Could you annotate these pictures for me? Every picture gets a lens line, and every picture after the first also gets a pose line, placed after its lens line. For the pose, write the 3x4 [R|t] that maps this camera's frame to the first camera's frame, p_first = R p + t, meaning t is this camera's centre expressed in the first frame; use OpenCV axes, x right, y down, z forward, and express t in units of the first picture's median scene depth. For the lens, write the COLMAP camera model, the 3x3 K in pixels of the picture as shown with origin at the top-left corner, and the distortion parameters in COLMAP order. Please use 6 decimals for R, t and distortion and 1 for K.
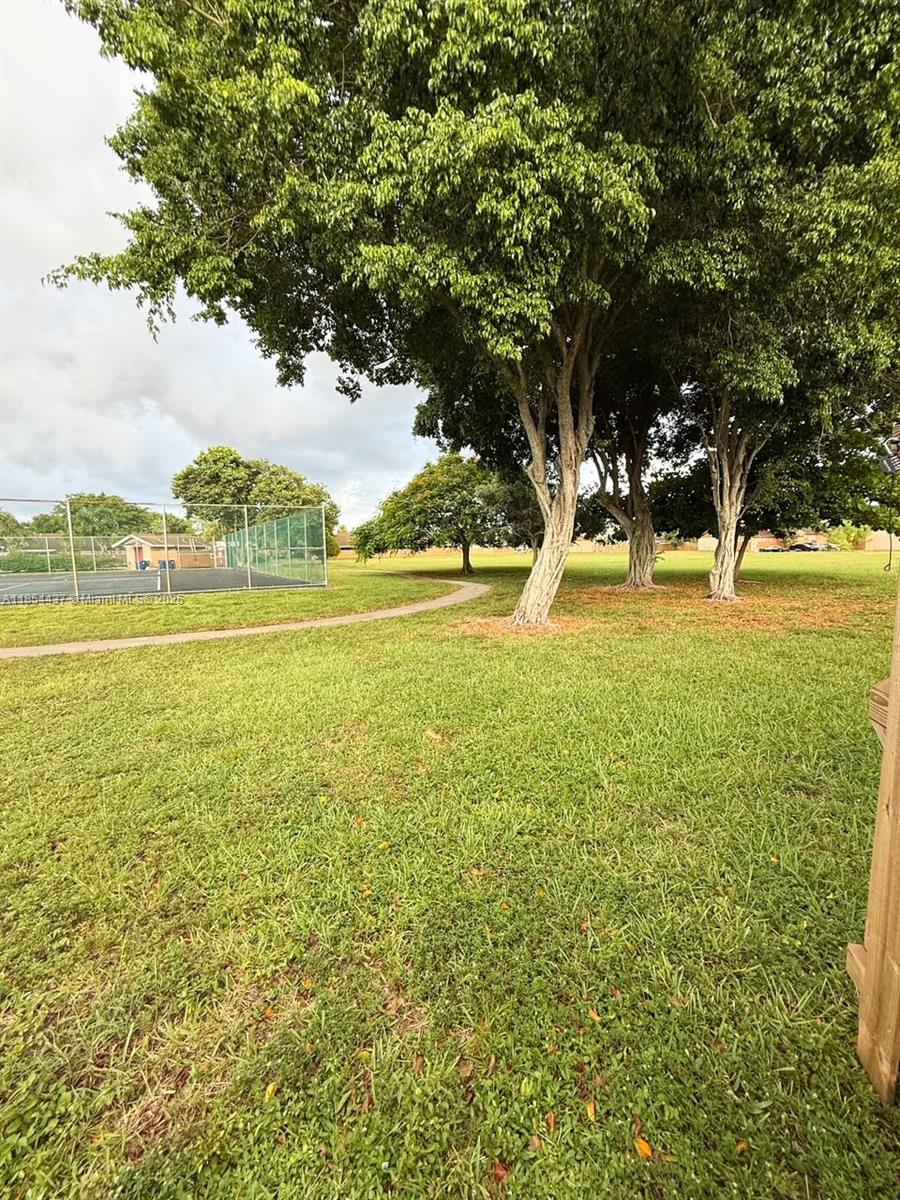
lens RADIAL K [[473.7, 0, 445.2], [0, 473.7, 590.7], [0, 0, 1]] dist [-0.002547, 0.000936]
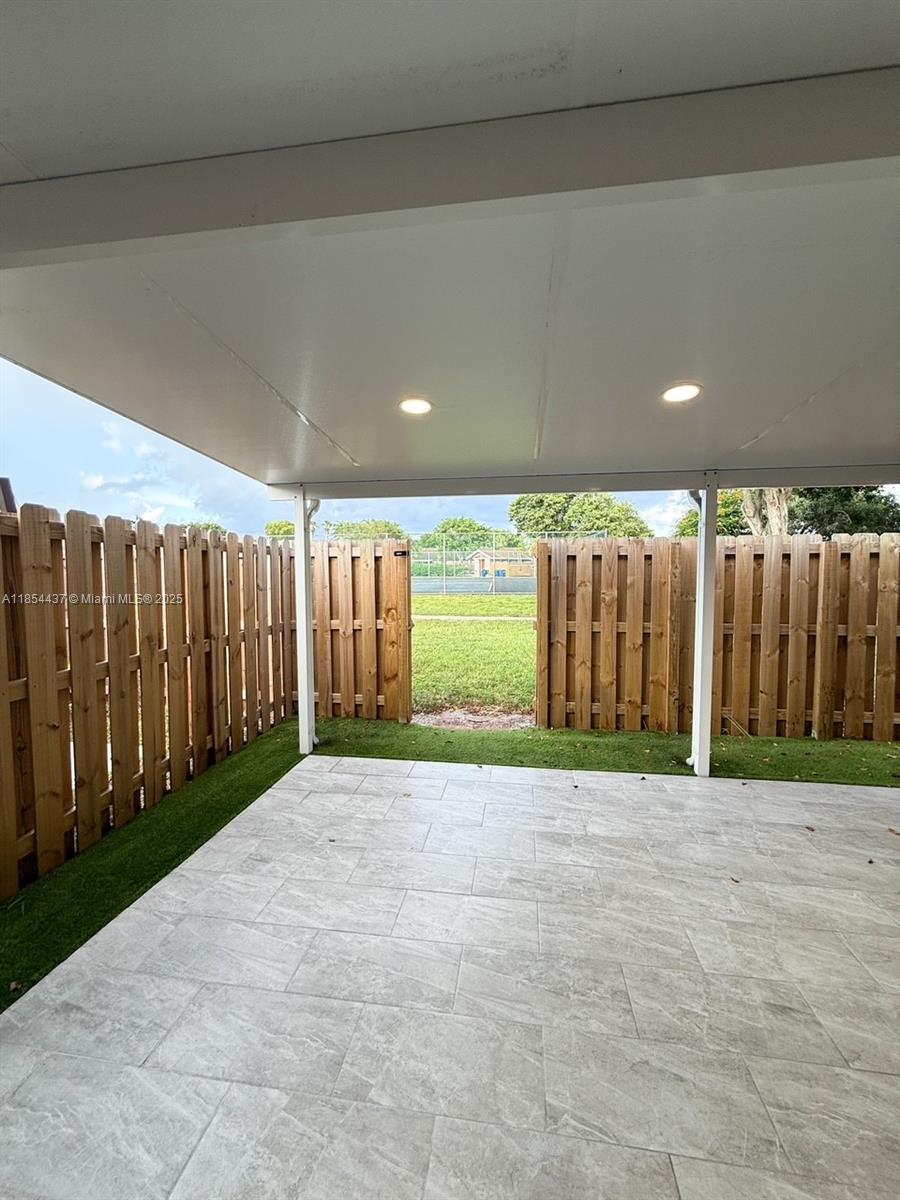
lens RADIAL K [[473.7, 0, 452.6], [0, 473.7, 592.3], [0, 0, 1]] dist [-0.002547, 0.000936]
pose [[0.800928, 0.052101, -0.596489, 0.071360], [-0.064301, 0.997930, 0.000826, 0.003225], [0.595297, 0.037693, 0.802621, -0.096270]]
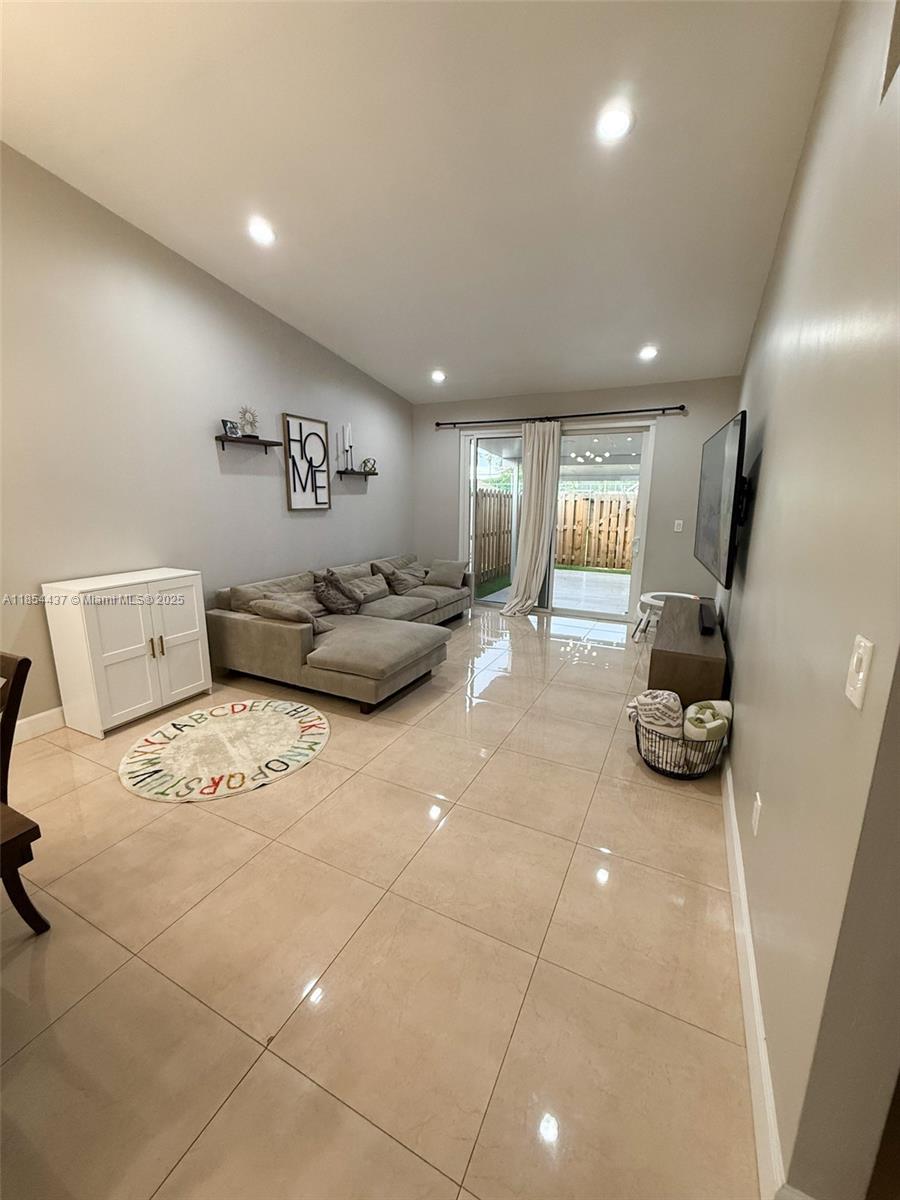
lens RADIAL K [[473.7, 0, 451.5], [0, 473.7, 590.2], [0, 0, 1]] dist [-0.002547, 0.000936]
pose [[0.567751, 0.187488, -0.801566, 1.325614], [-0.087948, 0.981960, 0.167390, 0.055785], [0.818489, -0.024540, 0.573998, -1.704659]]
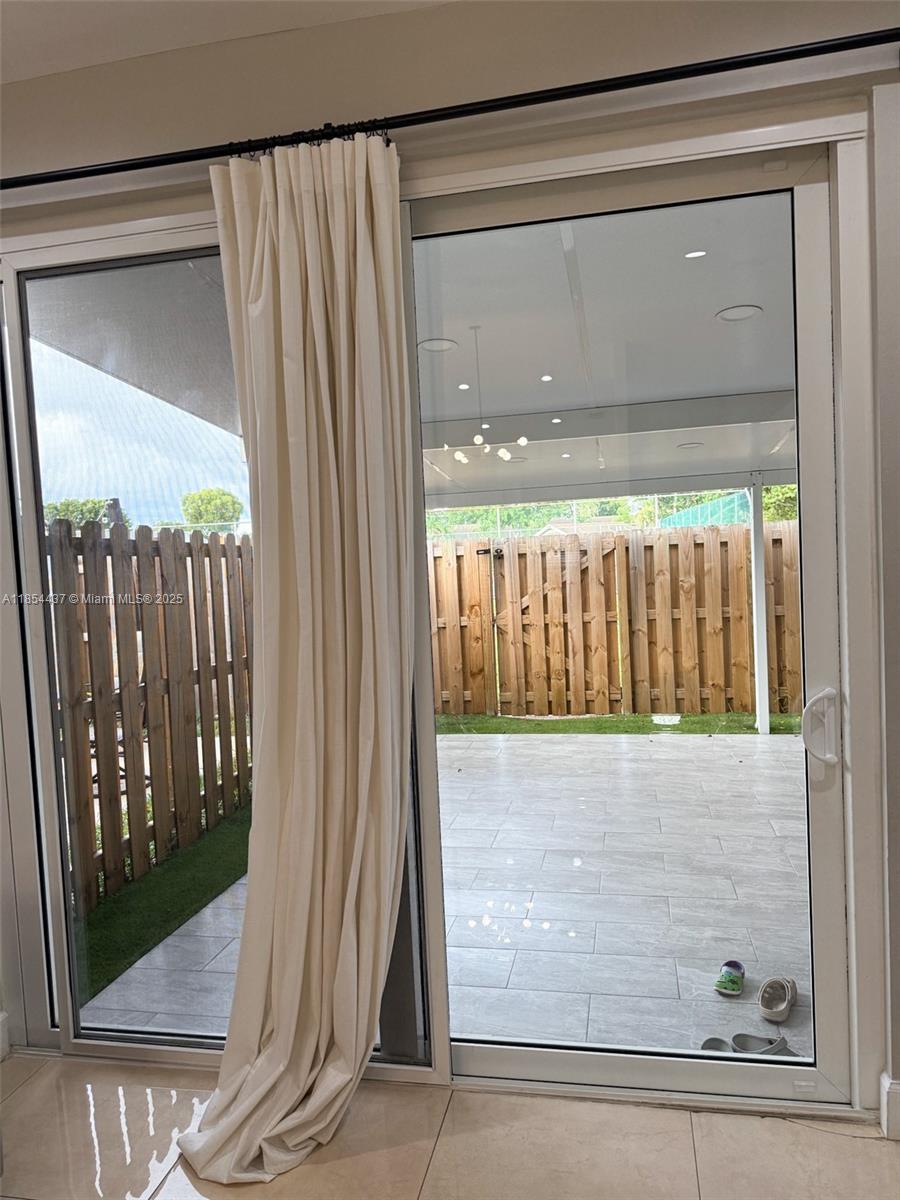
lens RADIAL K [[831.3, 0, 427.4], [0, 831.3, 597.3], [0, 0, 1]] dist [0.036889, -0.033346]
pose [[0.743274, 0.016189, -0.668791, 0.610694], [-0.020388, 0.999791, 0.001543, 0.034414], [0.668677, 0.012489, 0.743448, -0.947187]]
